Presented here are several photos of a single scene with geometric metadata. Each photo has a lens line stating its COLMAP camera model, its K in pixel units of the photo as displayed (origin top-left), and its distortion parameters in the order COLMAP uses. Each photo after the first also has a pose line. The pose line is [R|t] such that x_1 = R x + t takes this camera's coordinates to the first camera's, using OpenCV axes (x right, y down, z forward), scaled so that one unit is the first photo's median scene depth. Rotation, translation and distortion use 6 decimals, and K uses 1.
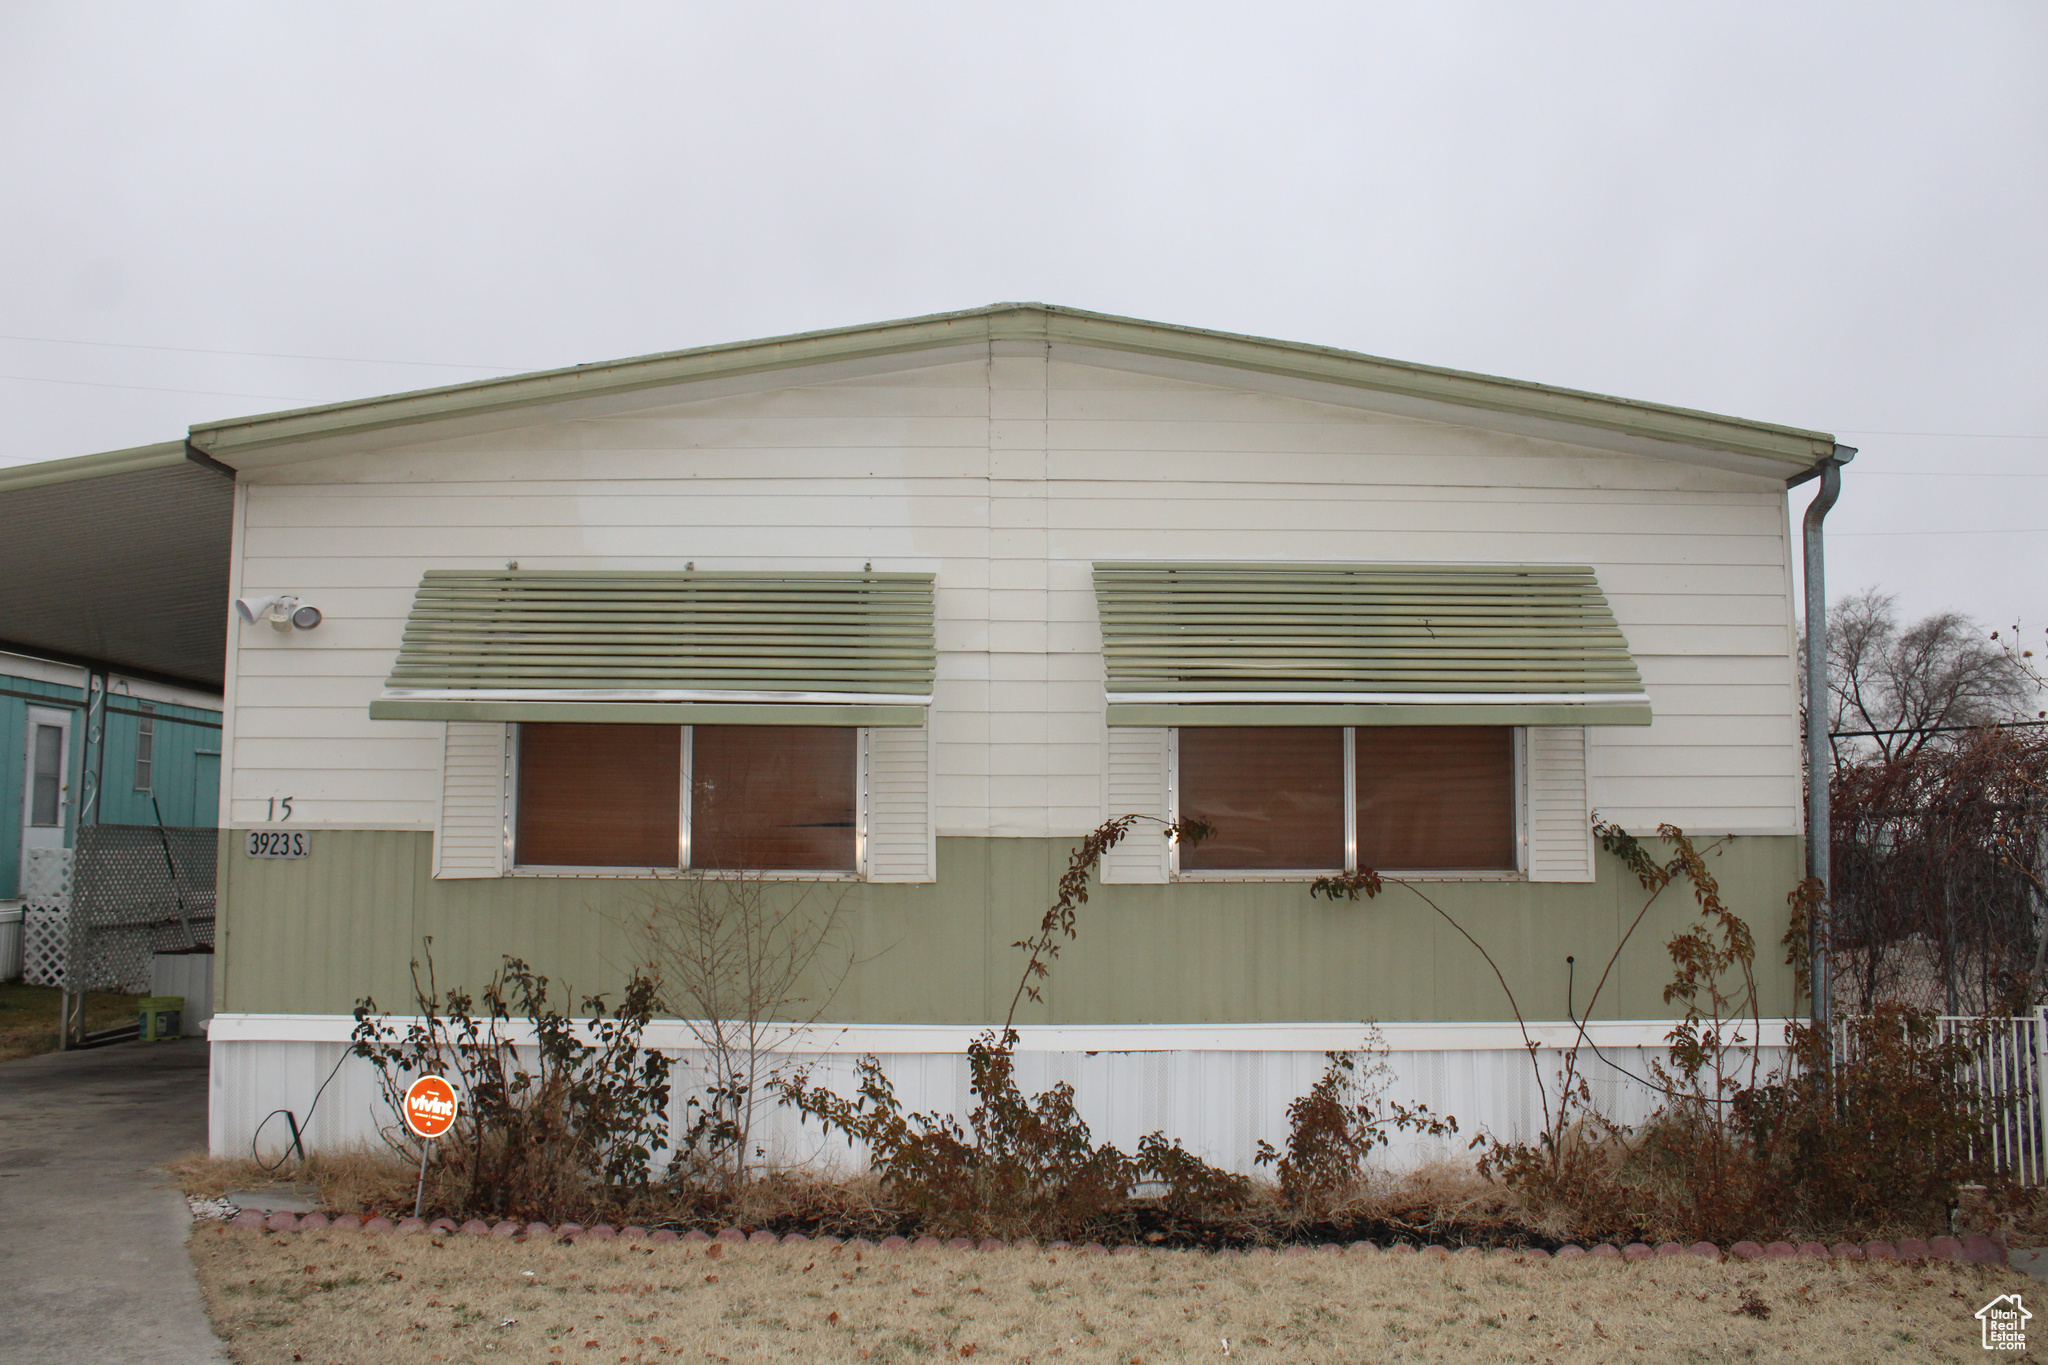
lens RADIAL K [[1687.4, 0, 1024.0], [0, 1687.4, 682.5], [0, 0, 1]] dist [-0.144970, 0.064397]
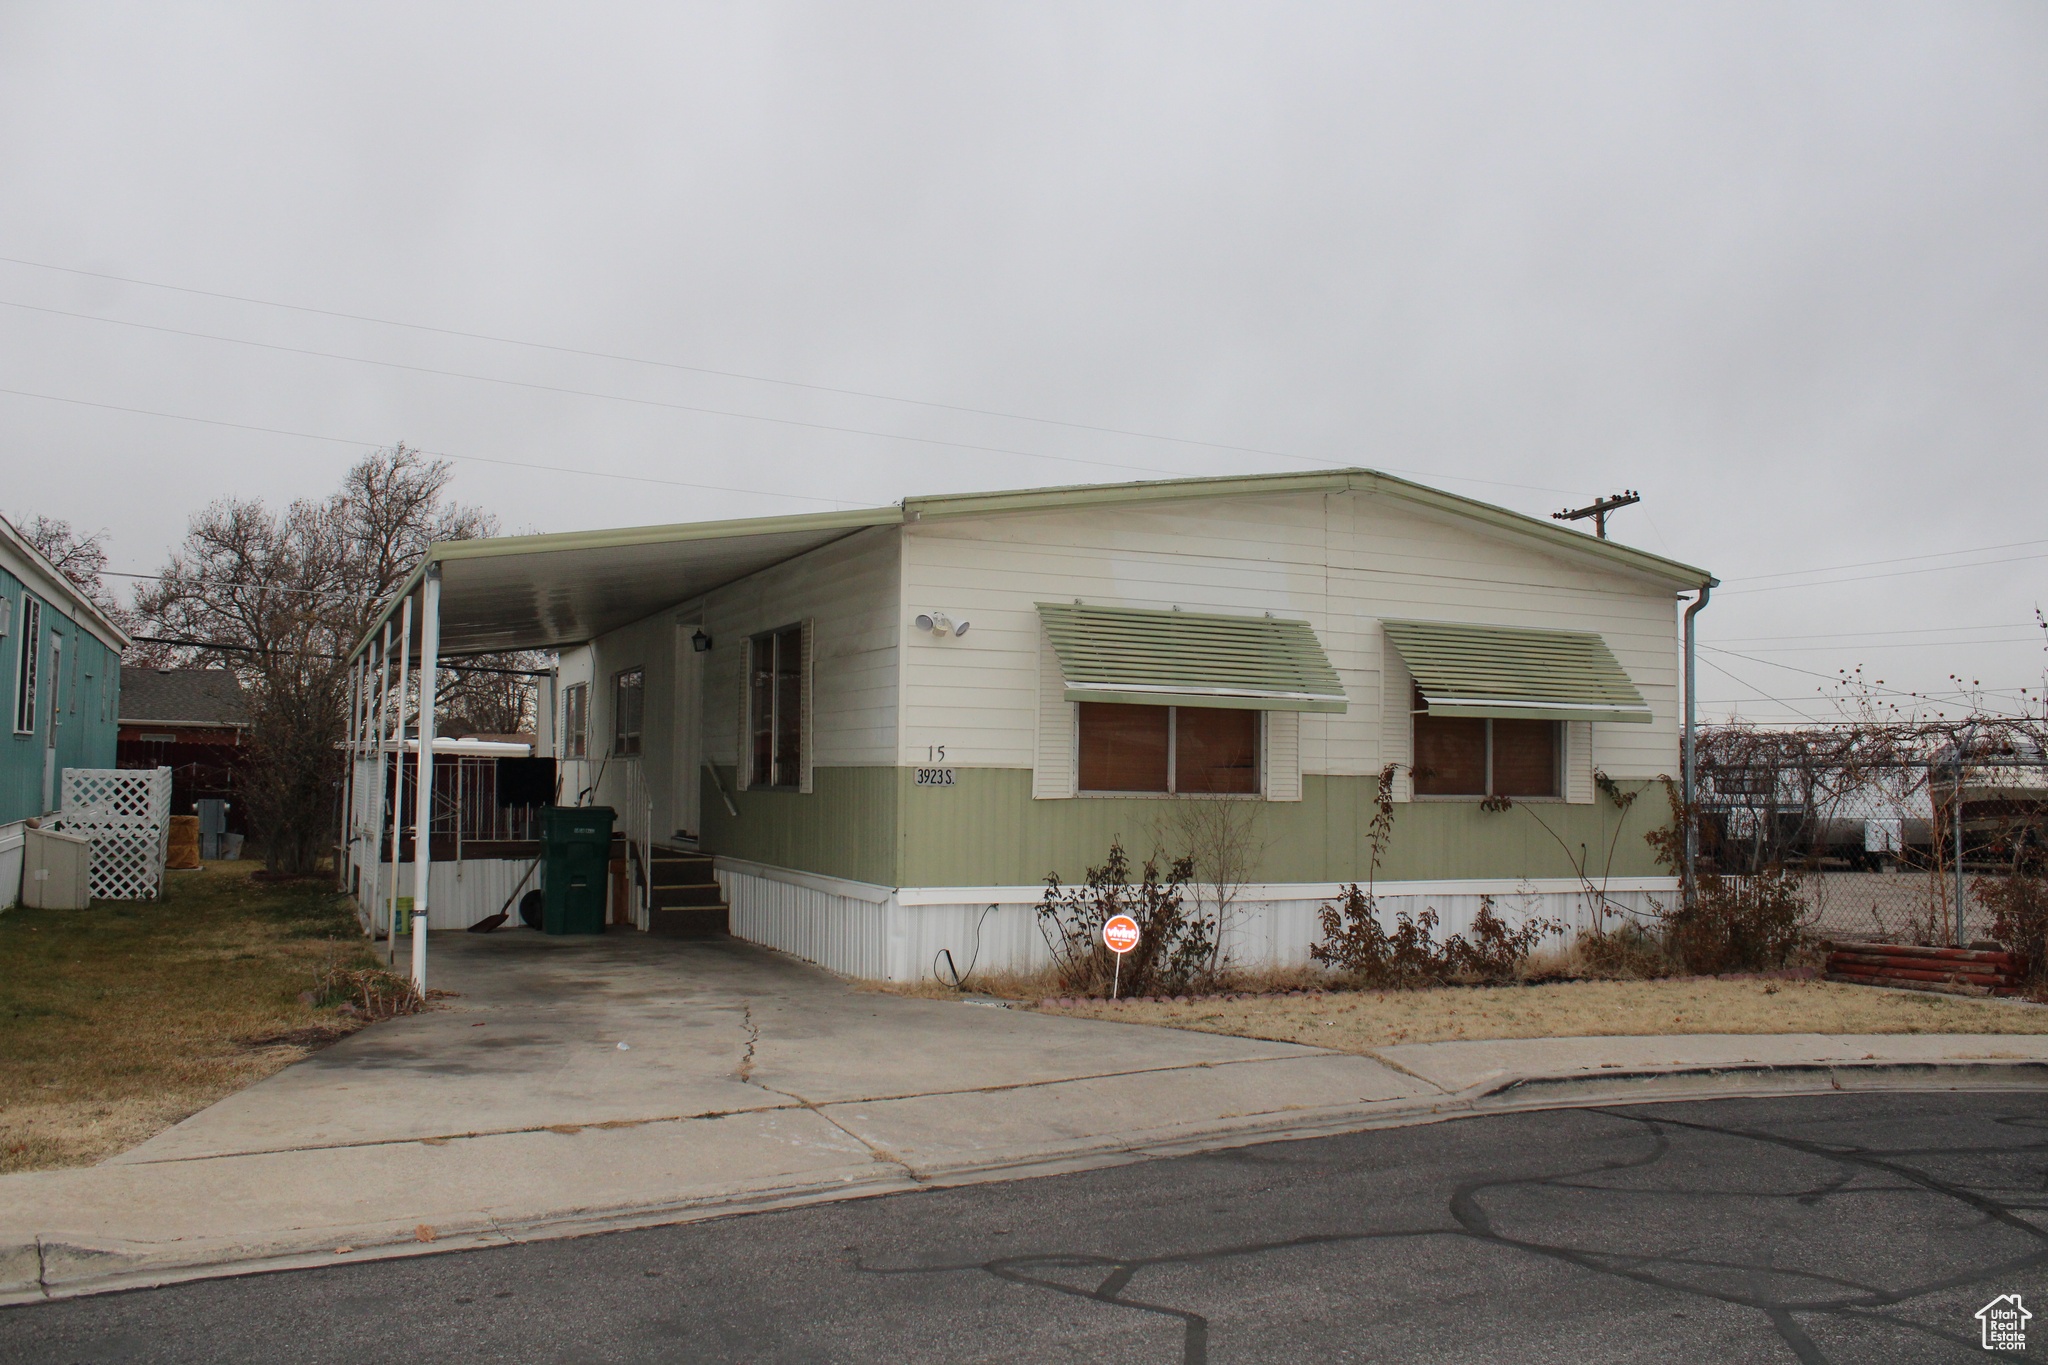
lens RADIAL K [[1687.4, 0, 1024.0], [0, 1687.4, 682.5], [0, 0, 1]] dist [-0.144970, 0.064397]
pose [[0.918670, 0.035292, 0.393447, -0.994785], [-0.051562, 0.998193, 0.030855, -0.040895], [-0.391647, -0.048632, 0.918829, -0.462874]]
